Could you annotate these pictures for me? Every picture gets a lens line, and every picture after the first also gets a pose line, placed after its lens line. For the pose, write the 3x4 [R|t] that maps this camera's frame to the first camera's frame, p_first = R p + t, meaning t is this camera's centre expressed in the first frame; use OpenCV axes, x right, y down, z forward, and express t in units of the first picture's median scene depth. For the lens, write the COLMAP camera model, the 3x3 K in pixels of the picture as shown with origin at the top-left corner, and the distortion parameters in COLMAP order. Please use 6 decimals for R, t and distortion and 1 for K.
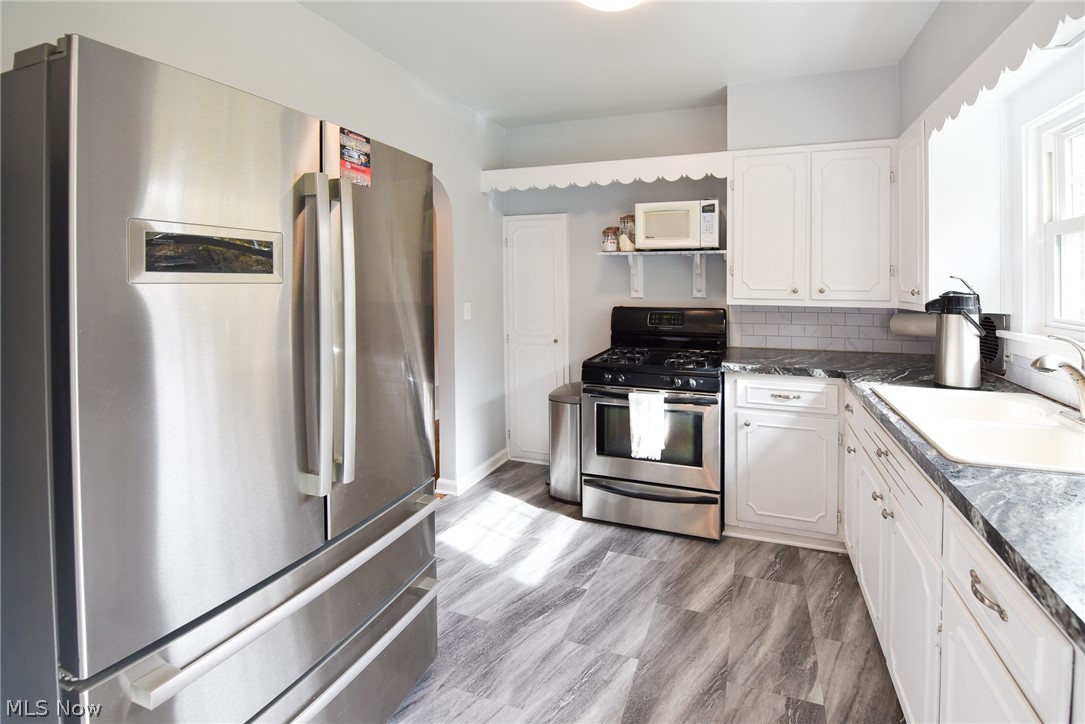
lens RADIAL K [[464.2, 0, 601.2], [0, 464.2, 285.4], [0, 0, 1]] dist [-0.012265, -0.000168]
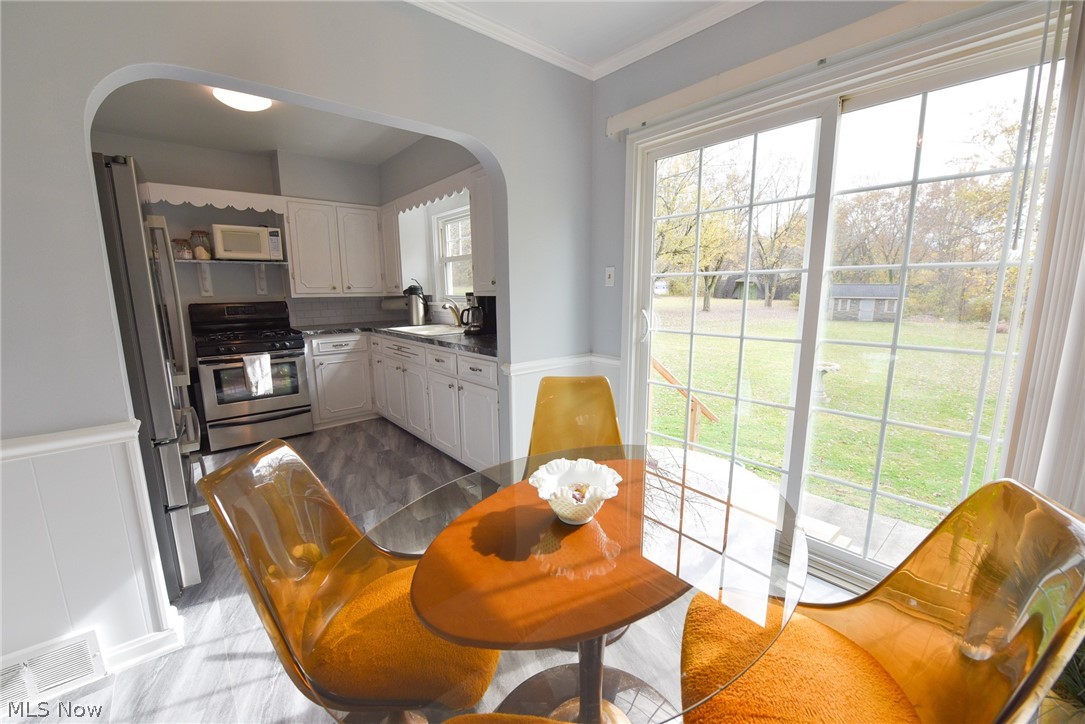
lens RADIAL K [[434.4, 0, 542.5], [0, 434.4, 362.0], [0, 0, 1]] dist [-0.008144, -0.004484]
pose [[0.526485, -0.148183, 0.837171, -0.624507], [0.020391, 0.986611, 0.161812, 0.041976], [-0.849940, -0.068121, 0.522458, -0.581154]]
